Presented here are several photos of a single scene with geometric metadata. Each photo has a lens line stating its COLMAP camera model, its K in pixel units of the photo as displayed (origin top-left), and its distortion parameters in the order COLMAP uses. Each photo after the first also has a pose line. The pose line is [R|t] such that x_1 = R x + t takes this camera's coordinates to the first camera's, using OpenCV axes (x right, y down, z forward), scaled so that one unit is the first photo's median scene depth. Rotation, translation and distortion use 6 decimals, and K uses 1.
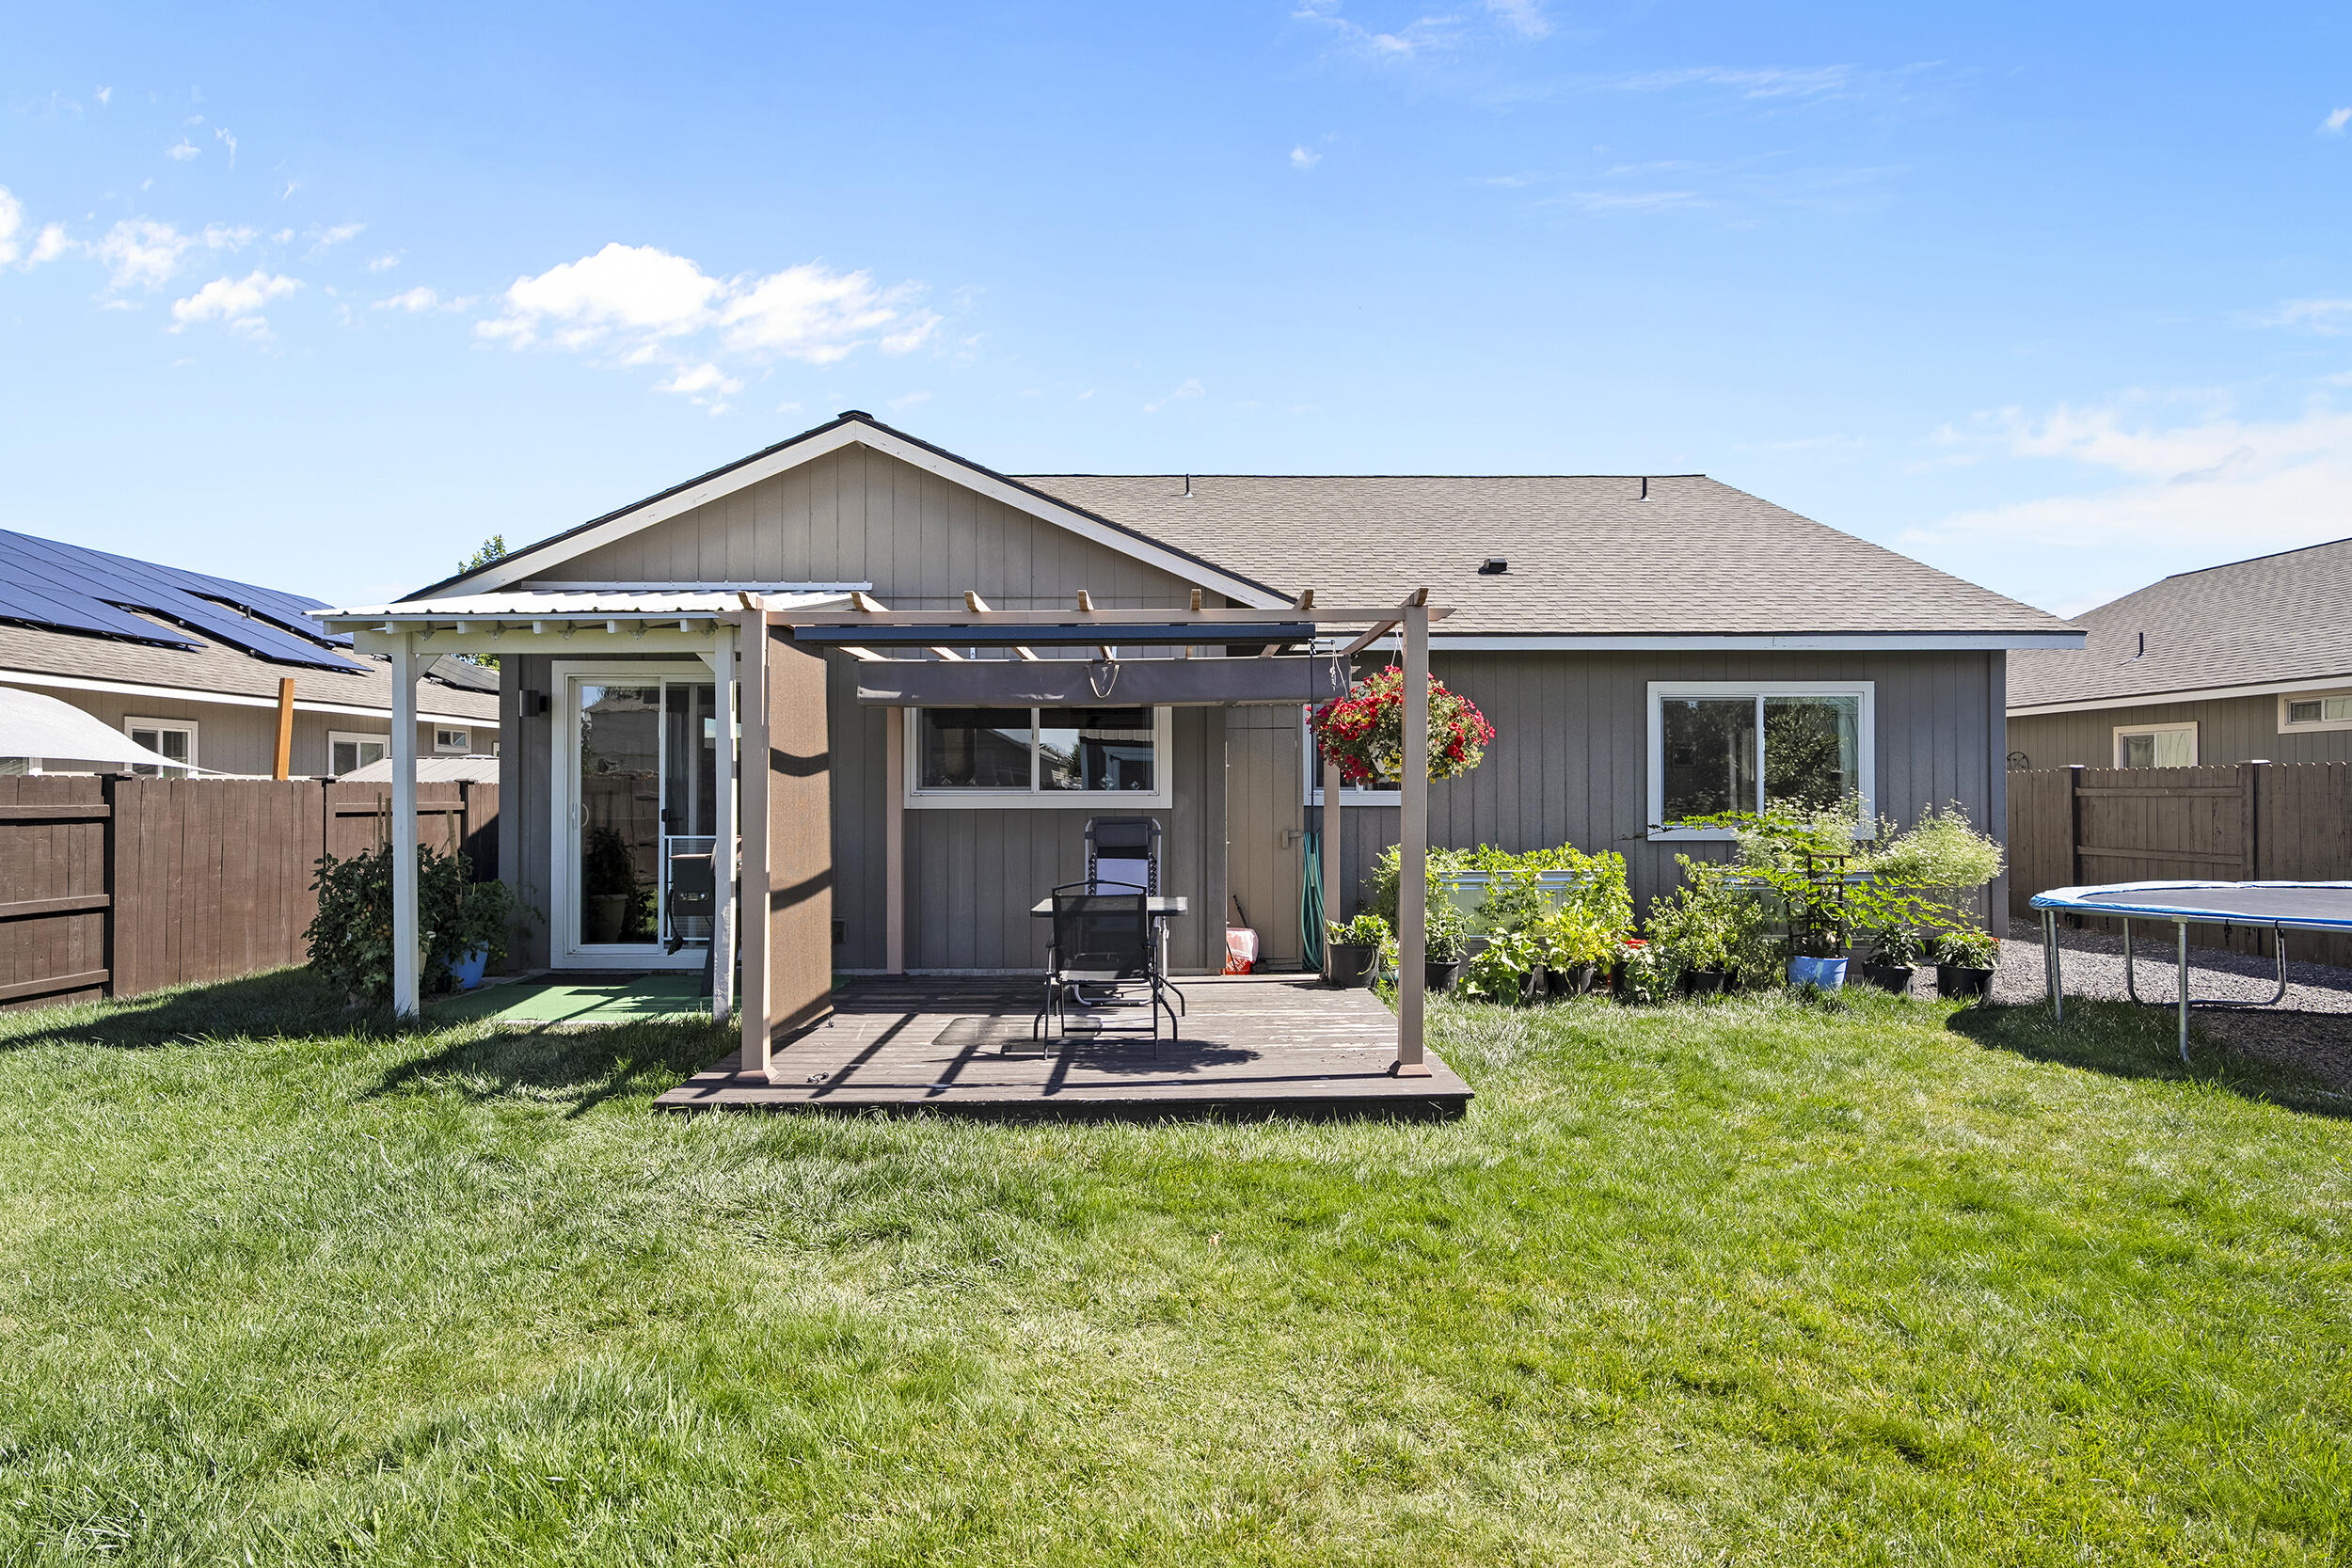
lens RADIAL K [[1227.6, 0, 1176.0], [0, 1227.6, 784.0], [0, 0, 1]] dist [-0.001551, -0.000313]
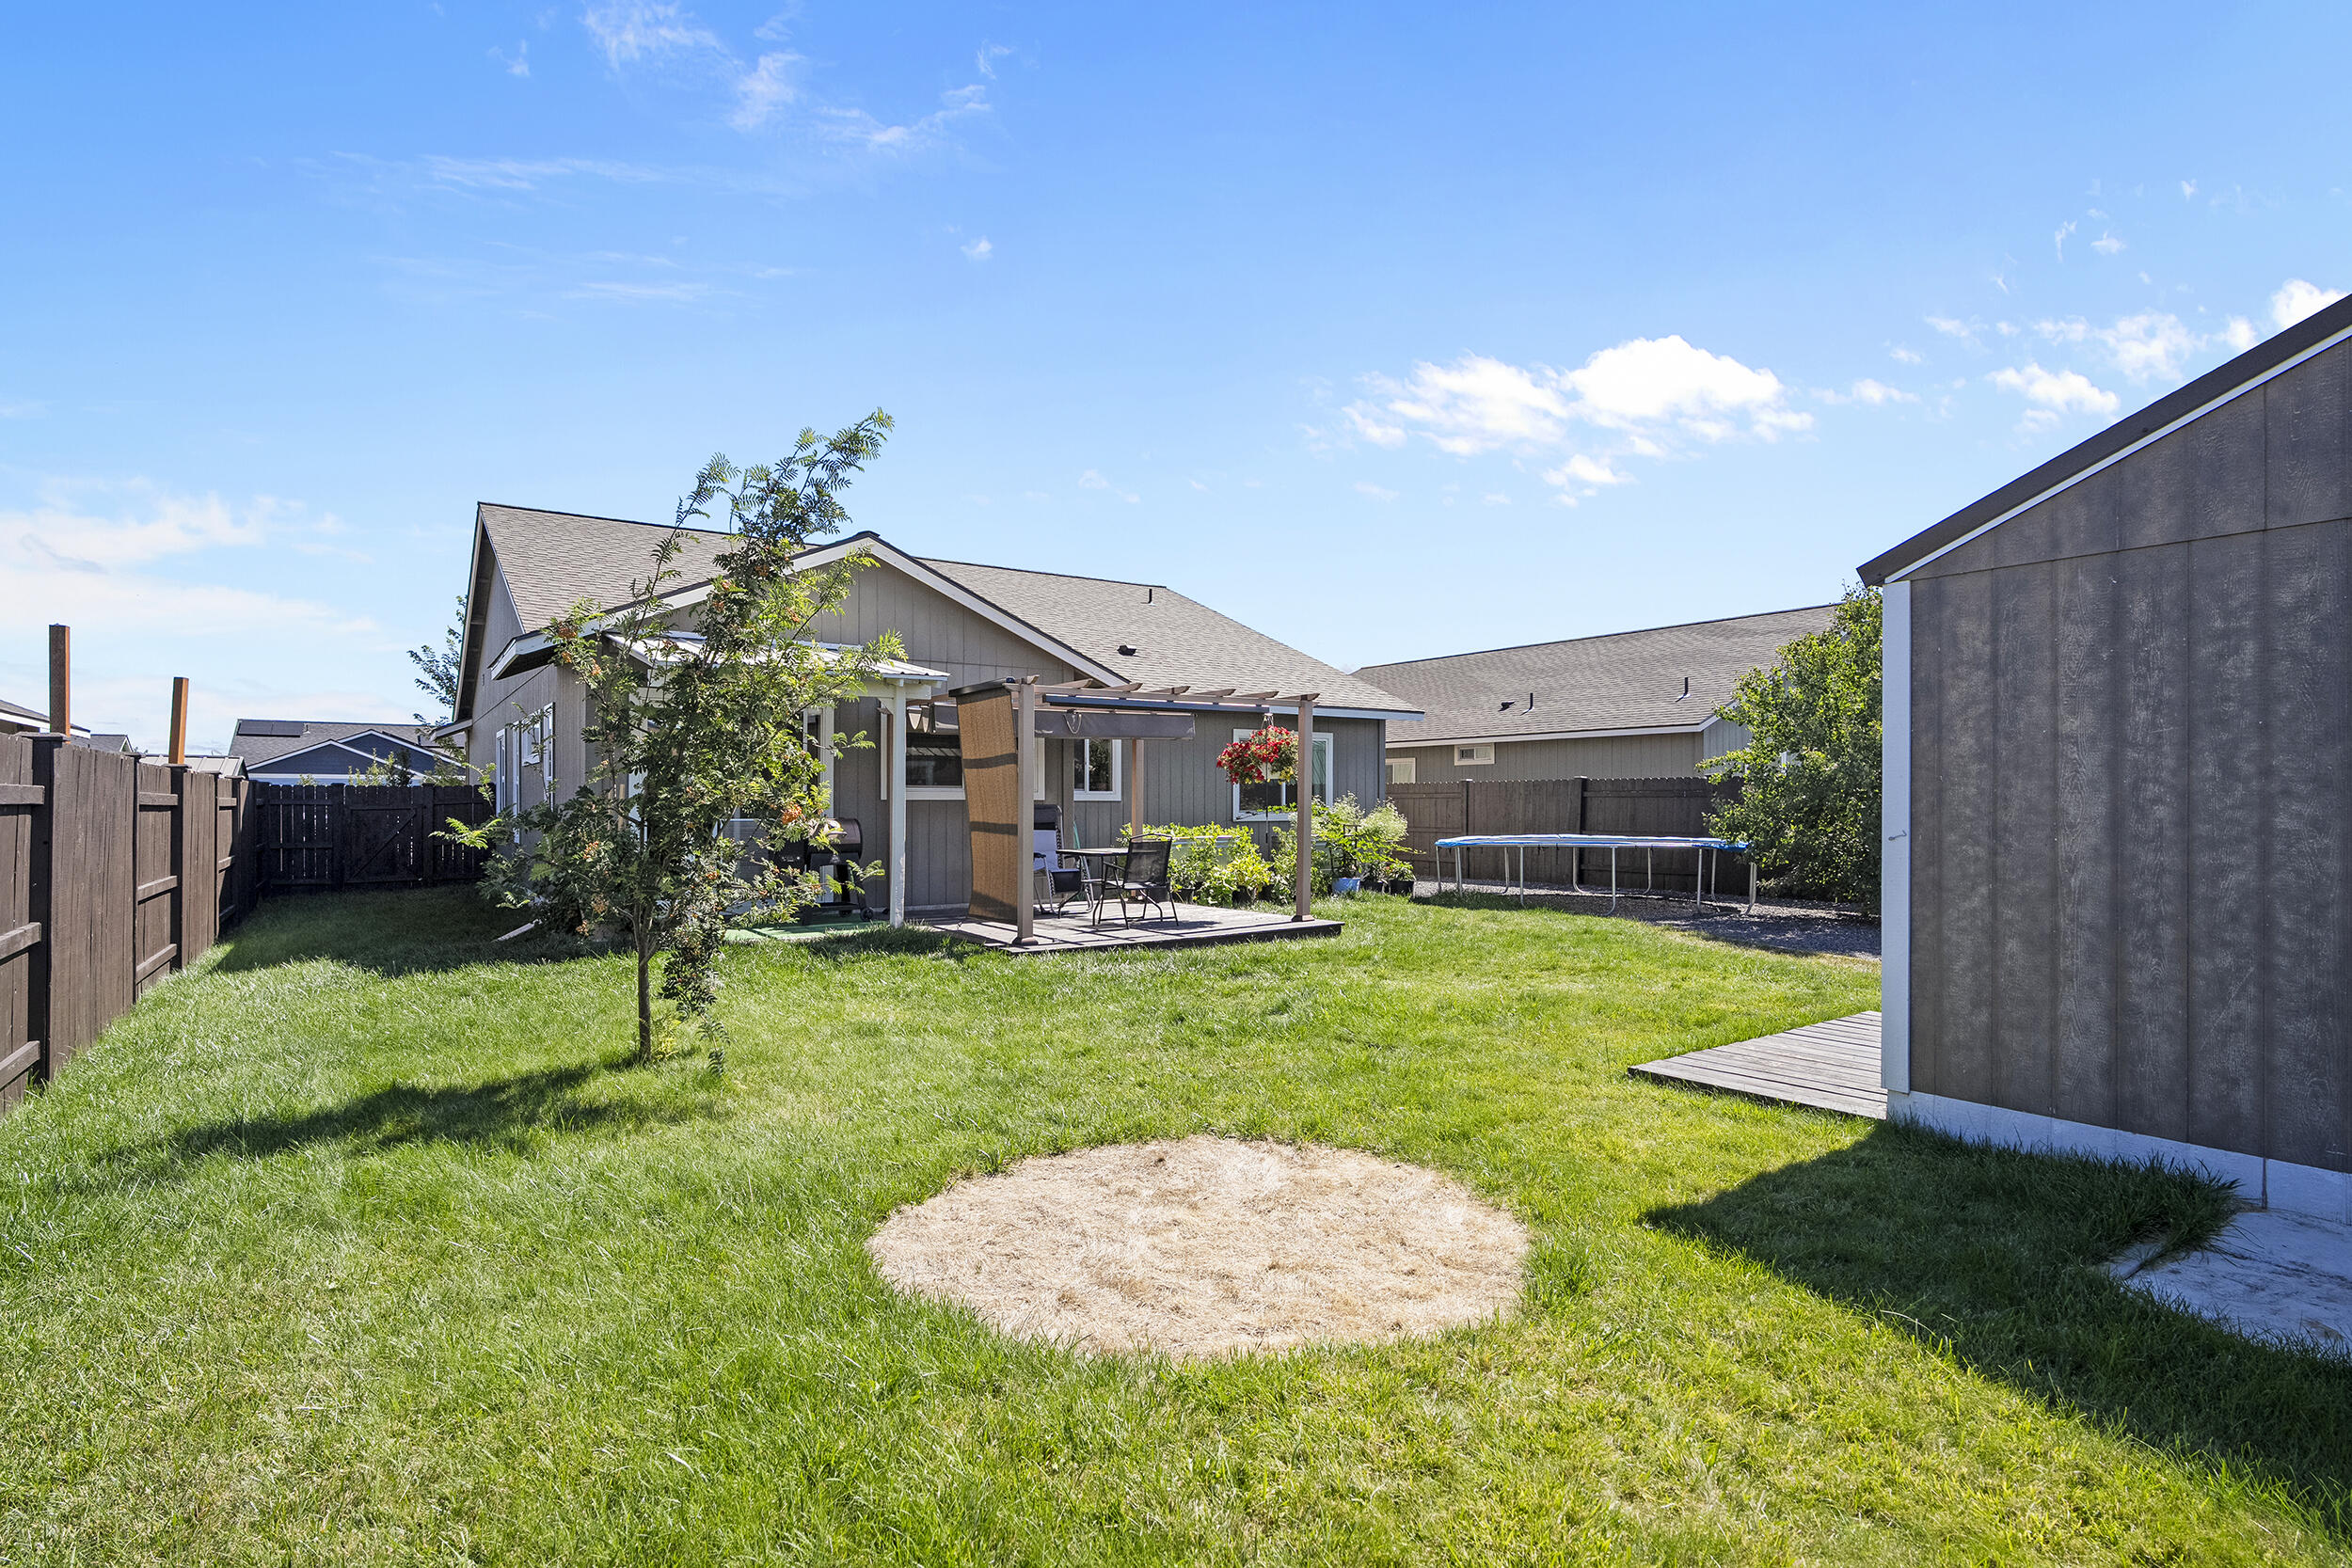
lens RADIAL K [[1178.6, 0, 1176.0], [0, 1178.6, 784.0], [0, 0, 1]] dist [0.003186, 0.000442]
pose [[0.813681, 0.012264, 0.581183, -0.737284], [-0.012414, 0.999916, -0.003719, 0.000766], [-0.581179, -0.004189, 0.813765, -0.347809]]
